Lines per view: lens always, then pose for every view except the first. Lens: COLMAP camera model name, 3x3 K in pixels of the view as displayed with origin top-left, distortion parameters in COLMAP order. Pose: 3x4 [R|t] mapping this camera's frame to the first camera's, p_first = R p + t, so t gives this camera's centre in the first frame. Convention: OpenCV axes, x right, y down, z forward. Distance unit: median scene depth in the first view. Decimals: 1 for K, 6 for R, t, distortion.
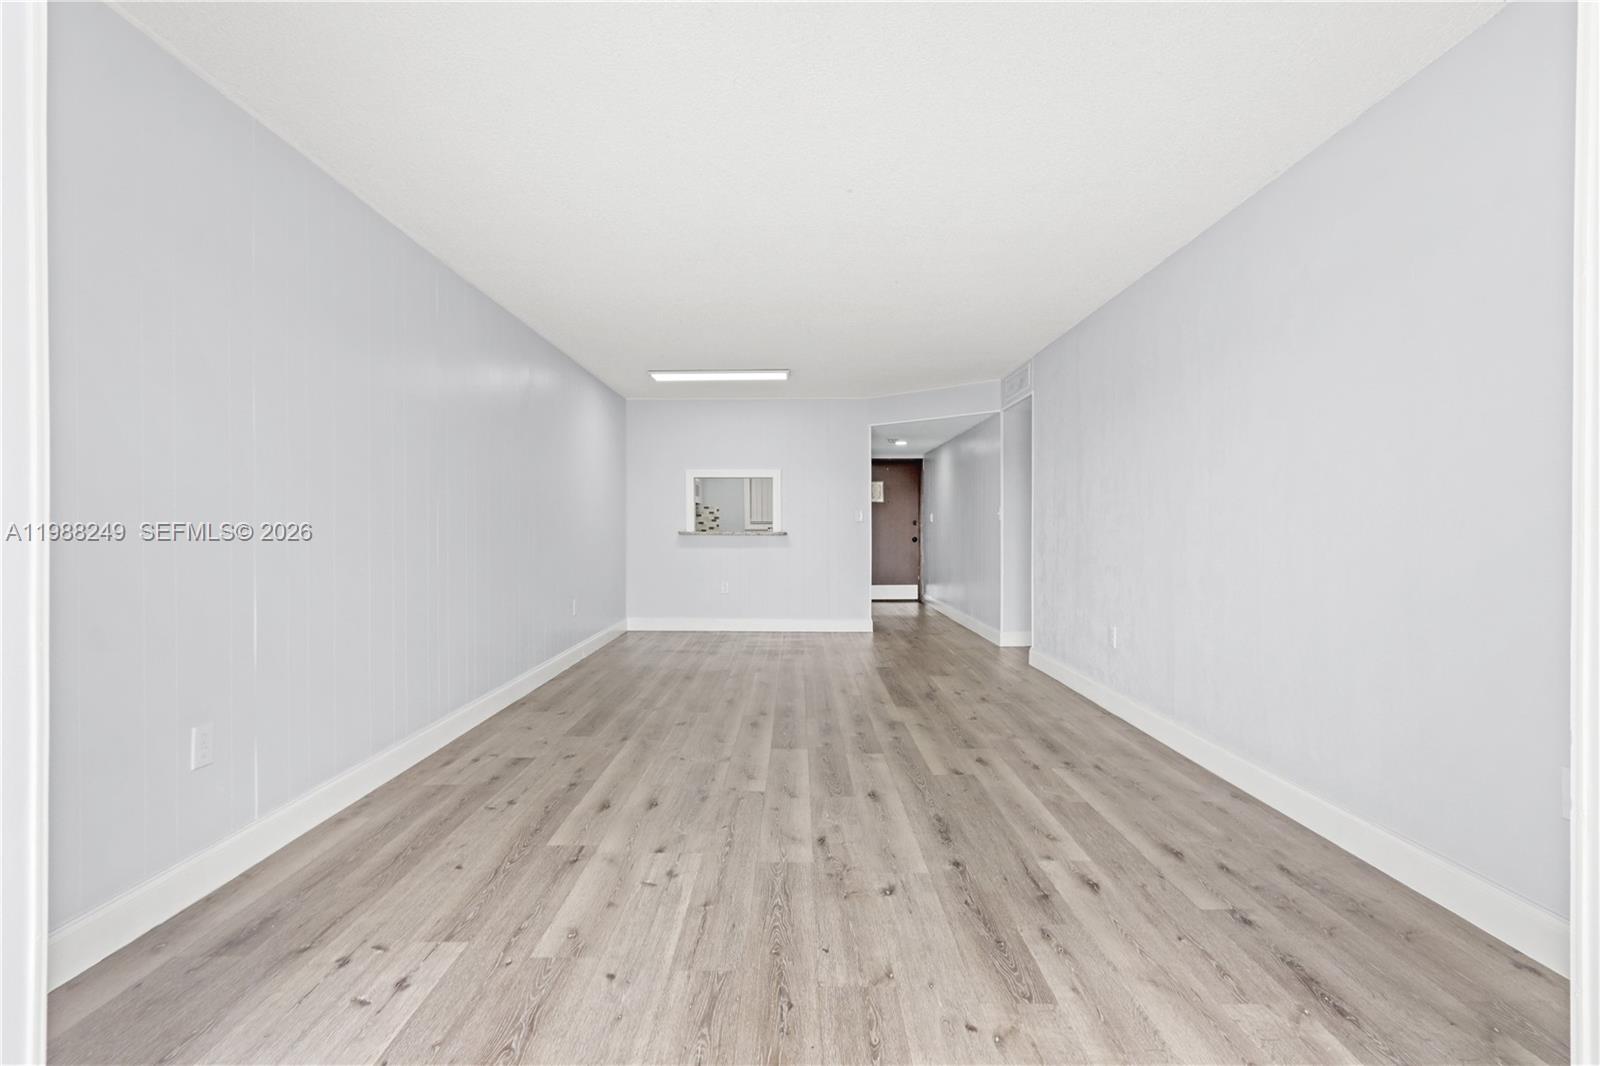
lens RADIAL K [[736.2, 0, 796.2], [0, 736.2, 536.3], [0, 0, 1]] dist [-0.002459, 0.000679]
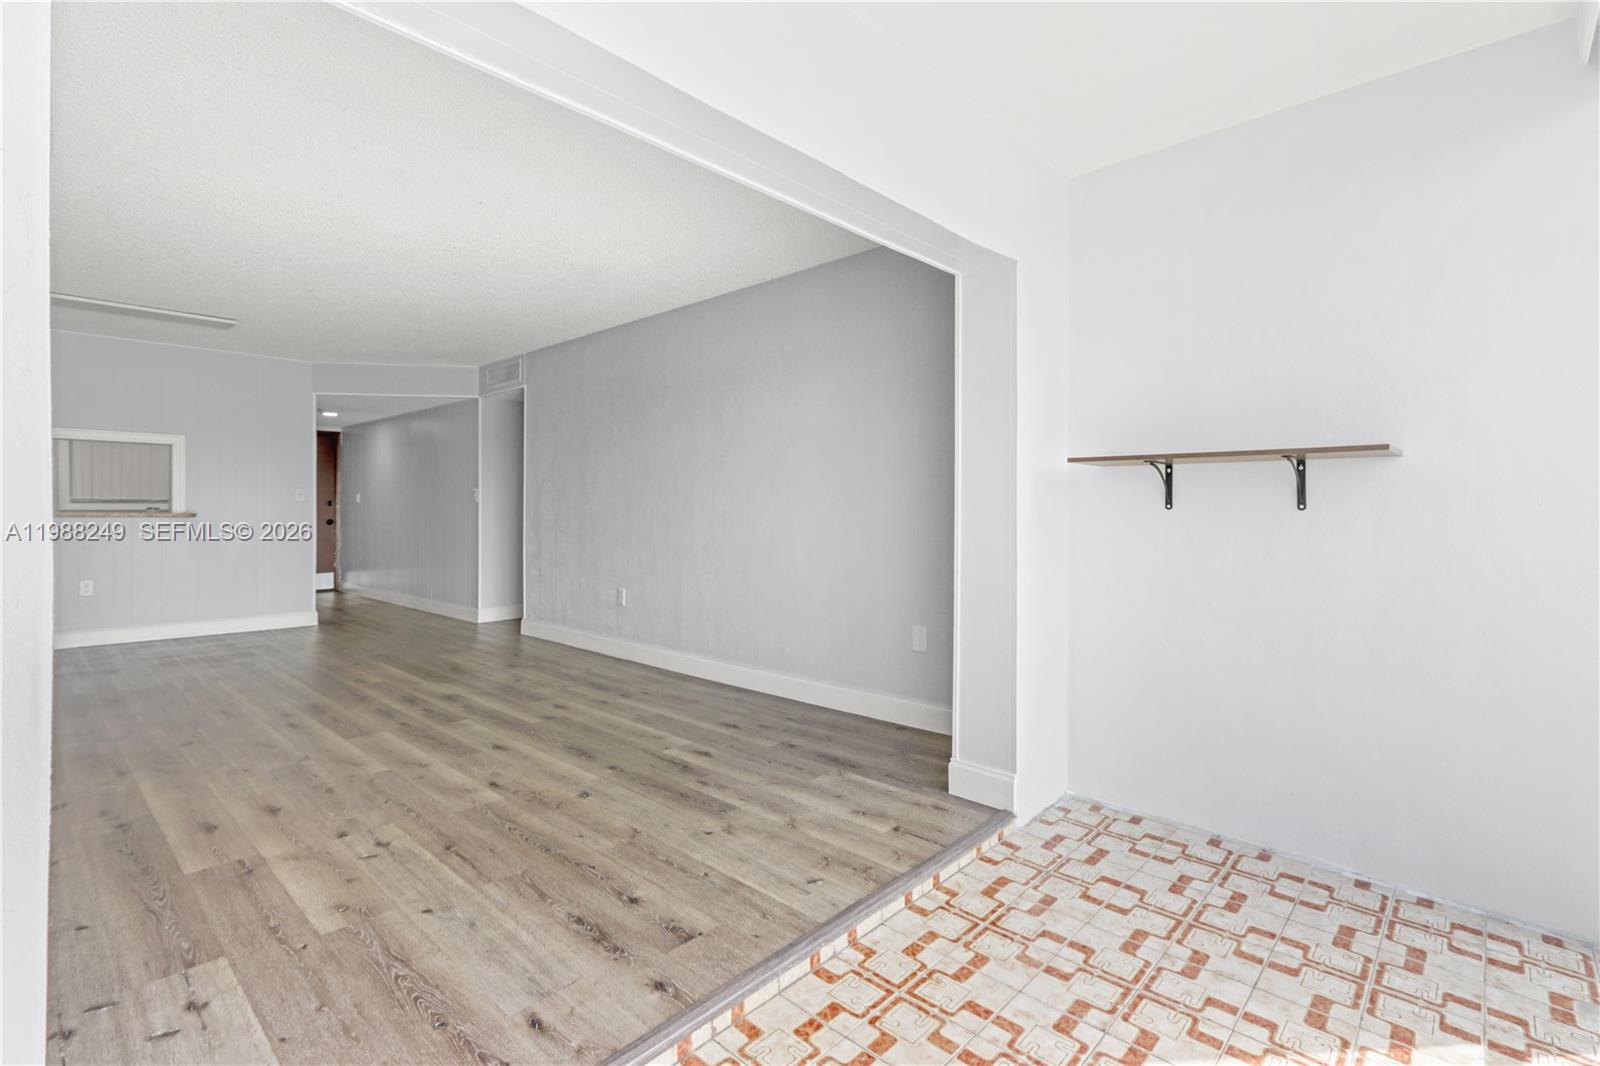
lens RADIAL K [[736.2, 0, 806.3], [0, 736.2, 518.7], [0, 0, 1]] dist [-0.002459, 0.000679]
pose [[0.675387, -0.006176, 0.737438, -0.471545], [0.005337, 0.999980, 0.003487, 0.002278], [-0.737444, 0.001581, 0.675406, -0.122022]]
